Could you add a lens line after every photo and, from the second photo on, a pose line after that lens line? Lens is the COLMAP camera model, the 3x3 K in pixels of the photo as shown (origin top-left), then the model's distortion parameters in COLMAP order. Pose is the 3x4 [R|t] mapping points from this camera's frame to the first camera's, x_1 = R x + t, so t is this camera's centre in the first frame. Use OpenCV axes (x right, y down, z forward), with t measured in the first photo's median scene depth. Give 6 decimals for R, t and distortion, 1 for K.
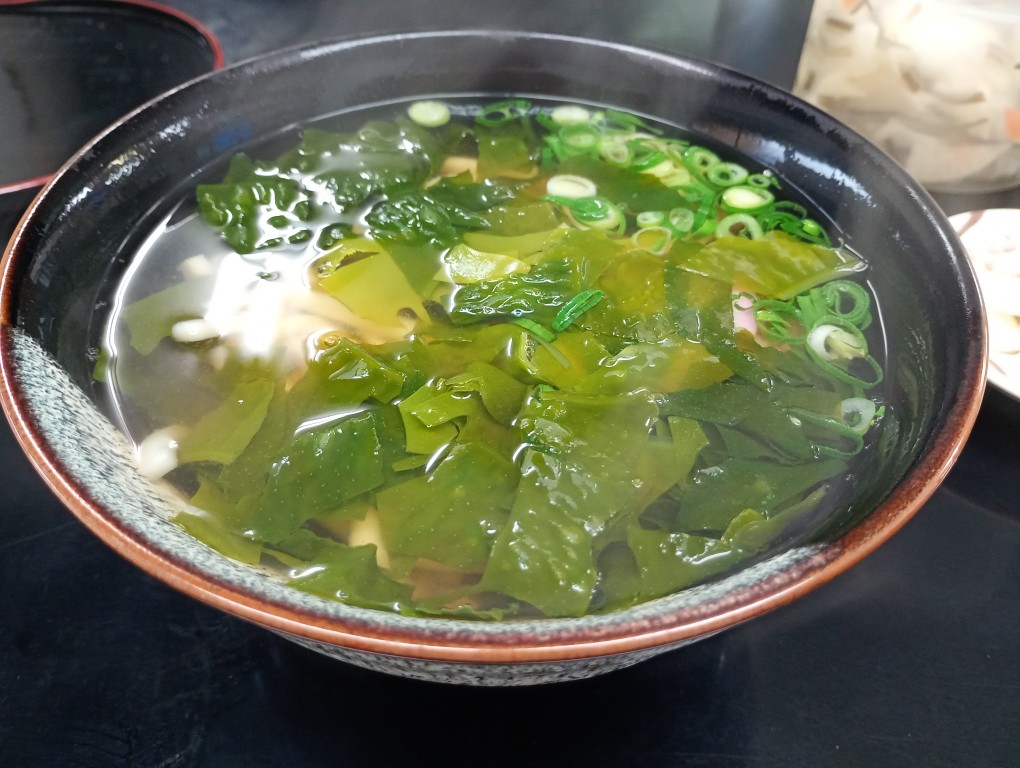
lens RADIAL K [[879.2, 0, 510.0], [0, 879.2, 384.0], [0, 0, 1]] dist [0.008286, -0.114919]
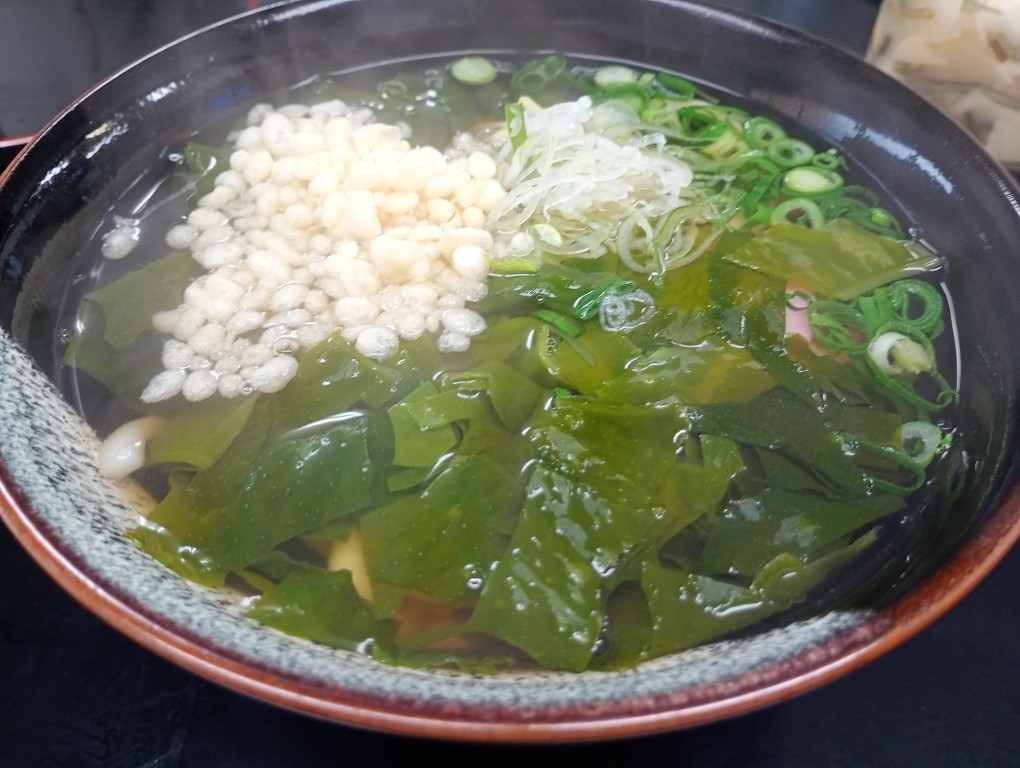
lens RADIAL K [[879.2, 0, 510.0], [0, 879.2, 384.0], [0, 0, 1]] dist [0.008286, -0.114919]
pose [[0.997319, 0.046628, -0.056401, 0.039836], [-0.043766, 0.997742, 0.050948, -0.052231], [0.058649, -0.048343, 0.997107, 0.124120]]
